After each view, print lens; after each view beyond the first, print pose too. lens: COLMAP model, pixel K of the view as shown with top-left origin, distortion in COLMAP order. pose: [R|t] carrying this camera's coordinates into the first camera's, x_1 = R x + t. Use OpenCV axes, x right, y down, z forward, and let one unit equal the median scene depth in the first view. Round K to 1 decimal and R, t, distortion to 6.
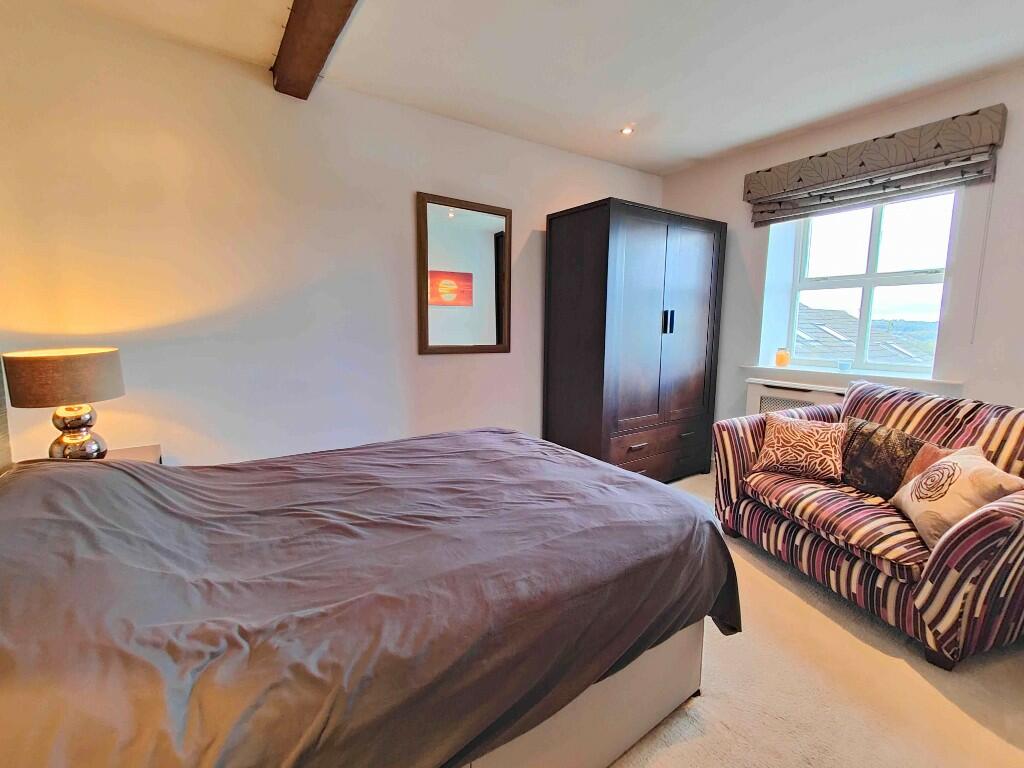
lens RADIAL K [[452.6, 0, 510.2], [0, 452.6, 377.8], [0, 0, 1]] dist [0.009175, 0.000507]
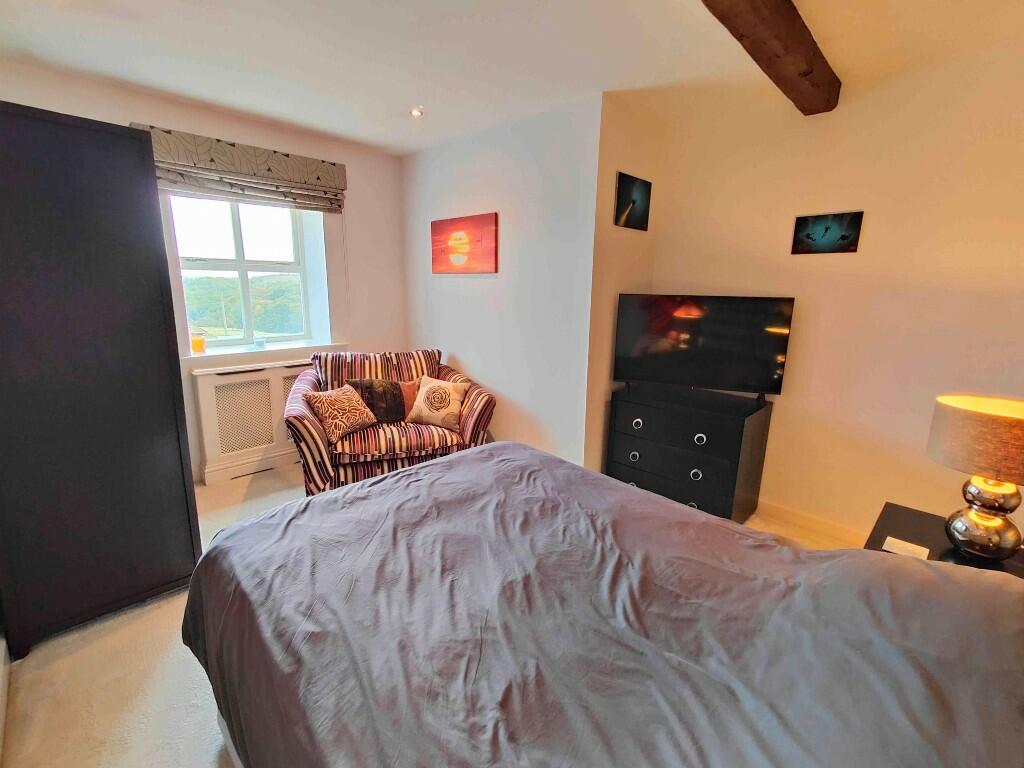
lens RADIAL K [[452.6, 0, 510.2], [0, 452.6, 377.8], [0, 0, 1]] dist [0.009175, 0.000507]
pose [[-0.181178, -0.209403, 0.960898, -0.800436], [0.098051, 0.968354, 0.229515, -0.227919], [-0.978550, 0.135800, -0.154912, 0.921995]]
